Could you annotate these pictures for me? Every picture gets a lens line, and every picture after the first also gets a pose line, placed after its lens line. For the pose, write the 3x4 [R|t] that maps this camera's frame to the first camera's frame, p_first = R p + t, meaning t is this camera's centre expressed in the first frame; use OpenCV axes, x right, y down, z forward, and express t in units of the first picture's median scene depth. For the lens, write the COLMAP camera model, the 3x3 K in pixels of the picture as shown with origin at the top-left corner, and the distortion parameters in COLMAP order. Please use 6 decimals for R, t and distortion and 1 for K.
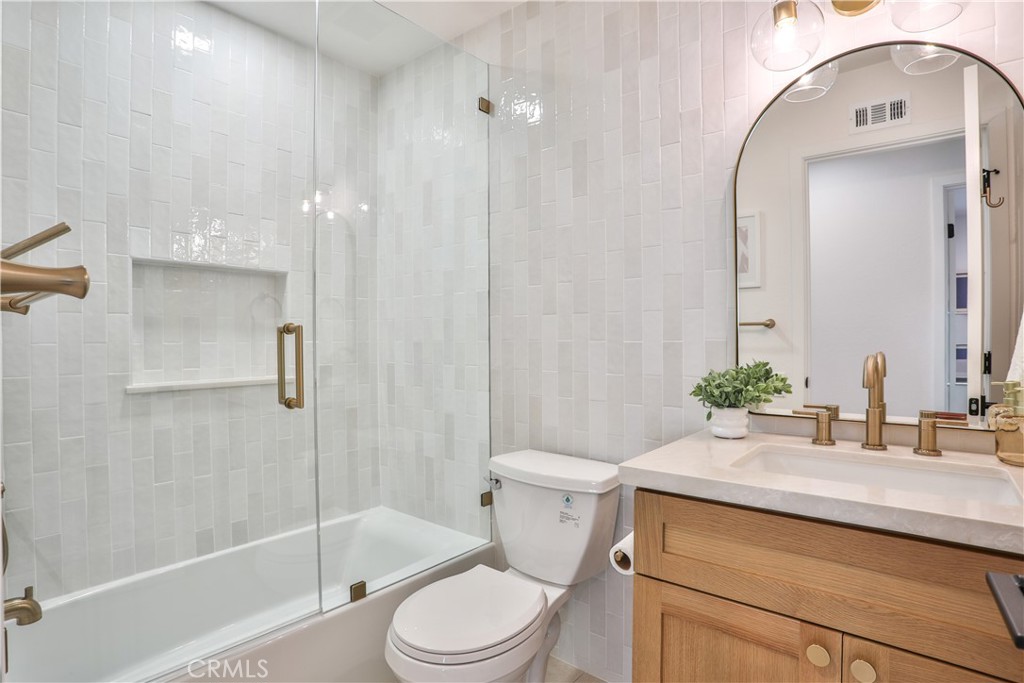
lens RADIAL K [[520.8, 0, 508.5], [0, 520.8, 341.3], [0, 0, 1]] dist [-0.083781, 0.032739]
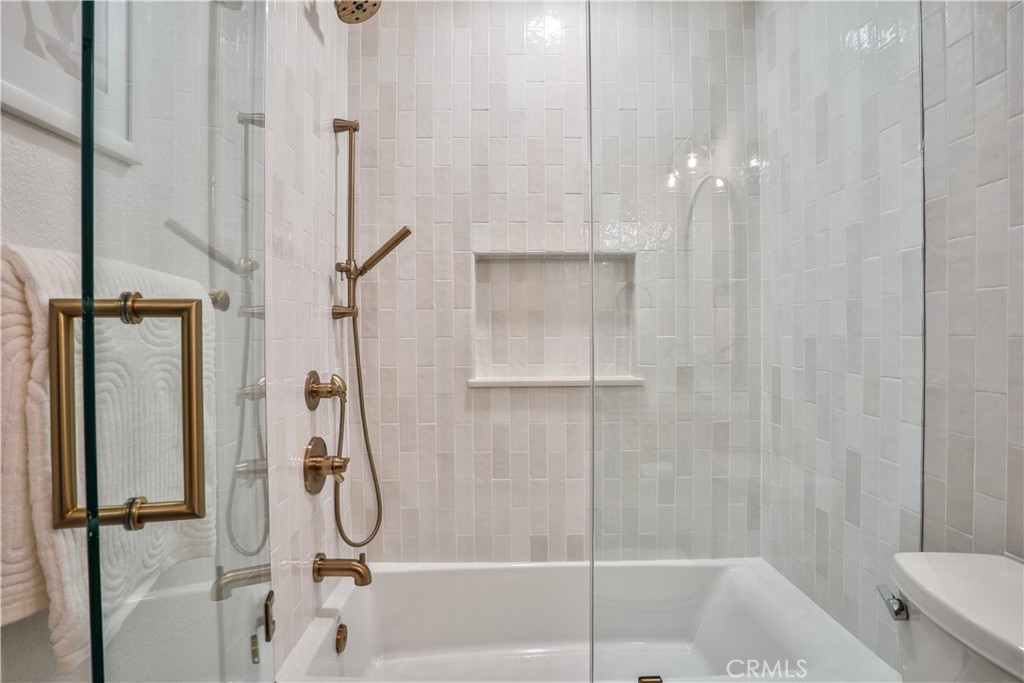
lens RADIAL K [[520.8, 0, 508.5], [0, 520.8, 341.3], [0, 0, 1]] dist [-0.083781, 0.032739]
pose [[0.652027, 0.011596, -0.758107, 0.082426], [-0.001192, 0.999897, 0.014270, -0.003168], [0.758195, -0.008401, 0.651974, 0.317410]]
